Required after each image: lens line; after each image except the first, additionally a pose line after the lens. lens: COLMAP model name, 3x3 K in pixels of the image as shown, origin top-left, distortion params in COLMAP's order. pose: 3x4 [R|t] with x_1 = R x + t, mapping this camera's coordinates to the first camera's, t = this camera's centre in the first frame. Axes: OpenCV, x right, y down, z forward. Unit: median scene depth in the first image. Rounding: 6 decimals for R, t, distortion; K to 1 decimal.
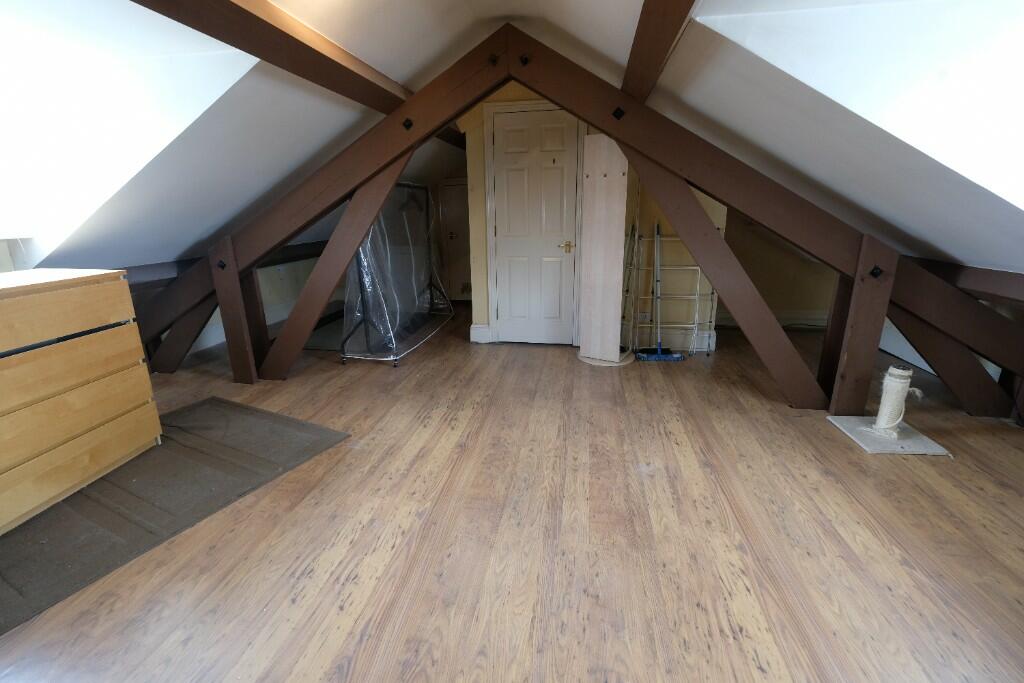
lens RADIAL K [[444.0, 0, 513.9], [0, 444.0, 336.8], [0, 0, 1]] dist [-0.001408, -0.000253]
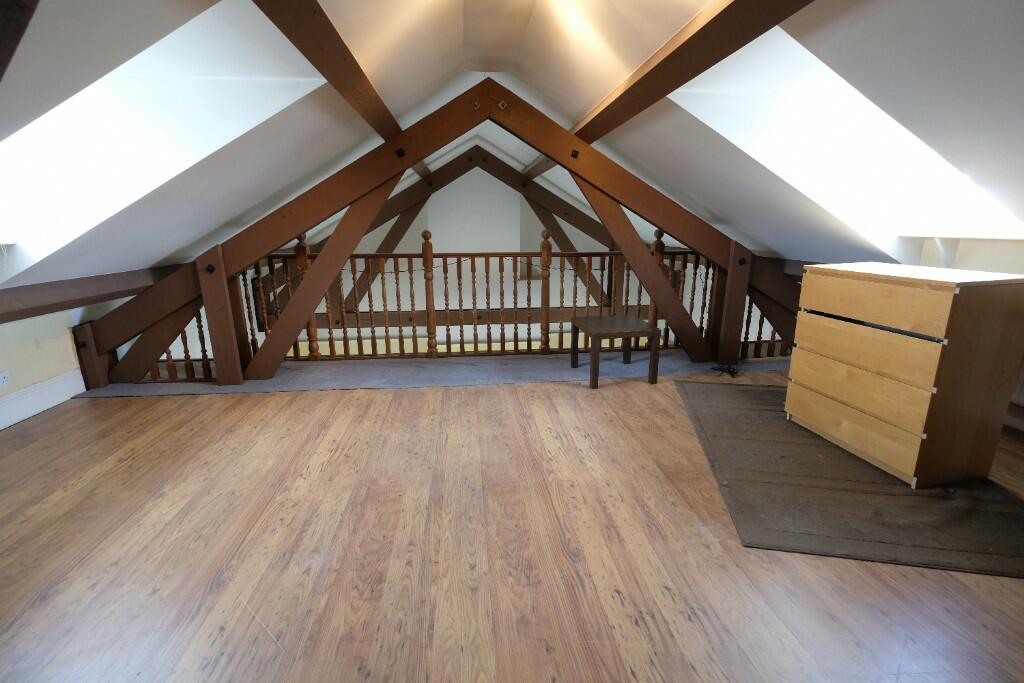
lens RADIAL K [[444.0, 0, 513.9], [0, 444.0, 336.8], [0, 0, 1]] dist [-0.001408, -0.000253]
pose [[-0.963389, 0.084459, -0.254456, 0.143700], [-0.055659, 0.865404, 0.497974, -0.466316], [0.262266, 0.493906, -0.829020, 1.660888]]
